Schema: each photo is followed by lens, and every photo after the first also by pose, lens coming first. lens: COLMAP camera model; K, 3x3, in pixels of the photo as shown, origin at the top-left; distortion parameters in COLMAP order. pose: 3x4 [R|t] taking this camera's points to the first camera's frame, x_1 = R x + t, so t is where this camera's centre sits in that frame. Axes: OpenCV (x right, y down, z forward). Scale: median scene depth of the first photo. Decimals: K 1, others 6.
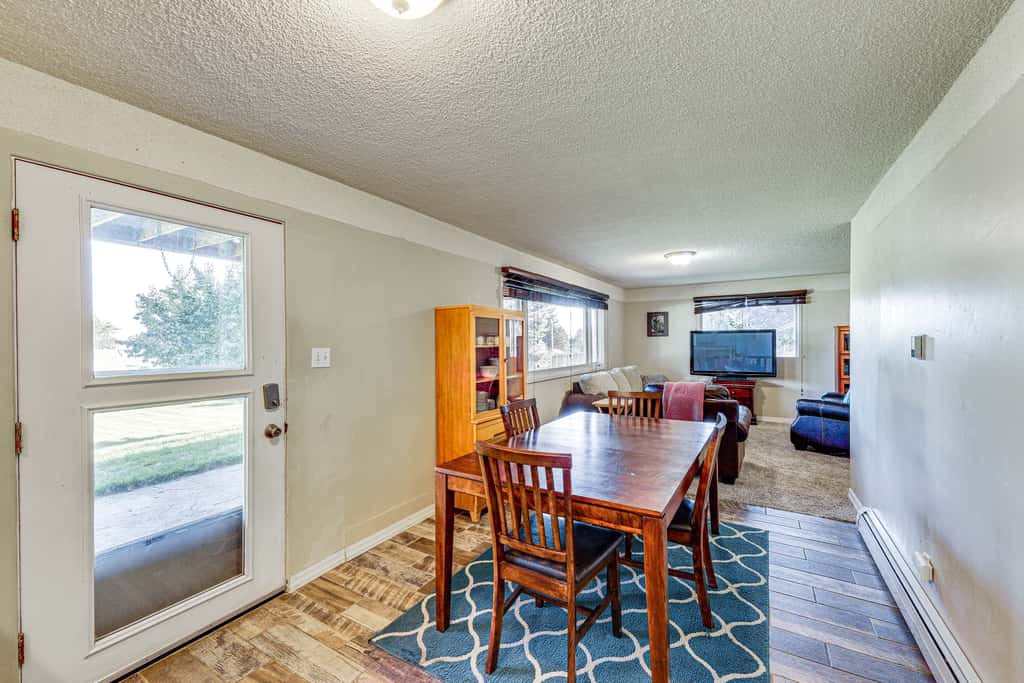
lens RADIAL K [[418.2, 0, 515.8], [0, 418.2, 344.6], [0, 0, 1]] dist [0.010588, -0.004499]
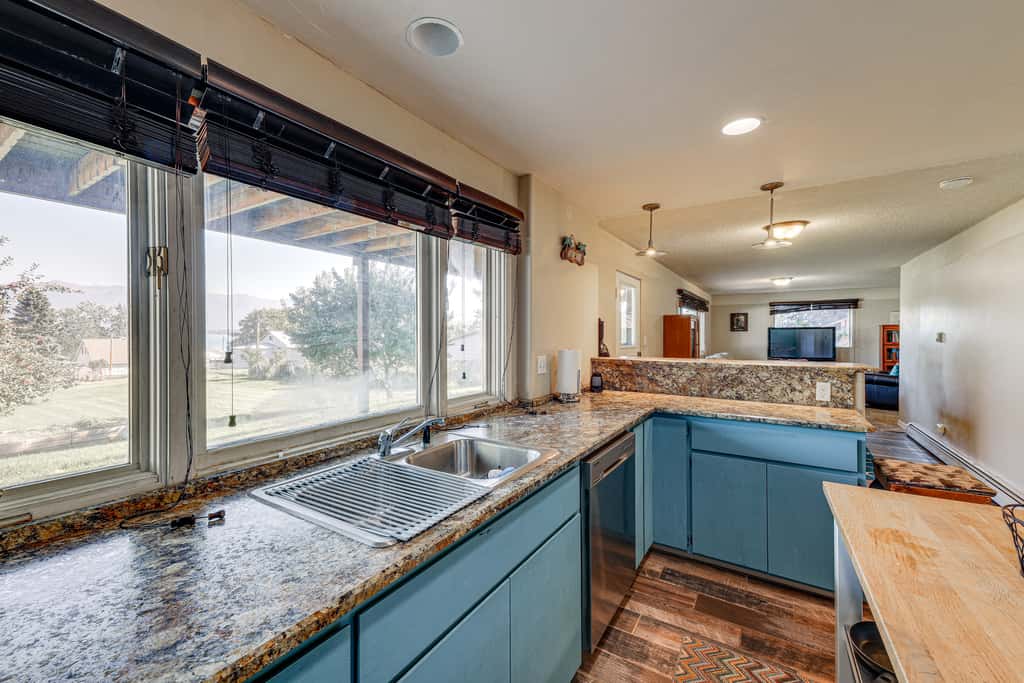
lens RADIAL K [[418.2, 0, 509.1], [0, 418.2, 338.4], [0, 0, 1]] dist [0.010588, -0.004499]
pose [[0.999264, 0.006498, -0.037794, -0.398873], [-0.006453, 0.999978, 0.001299, 0.006917], [0.037801, -0.001054, 0.999285, -0.423055]]
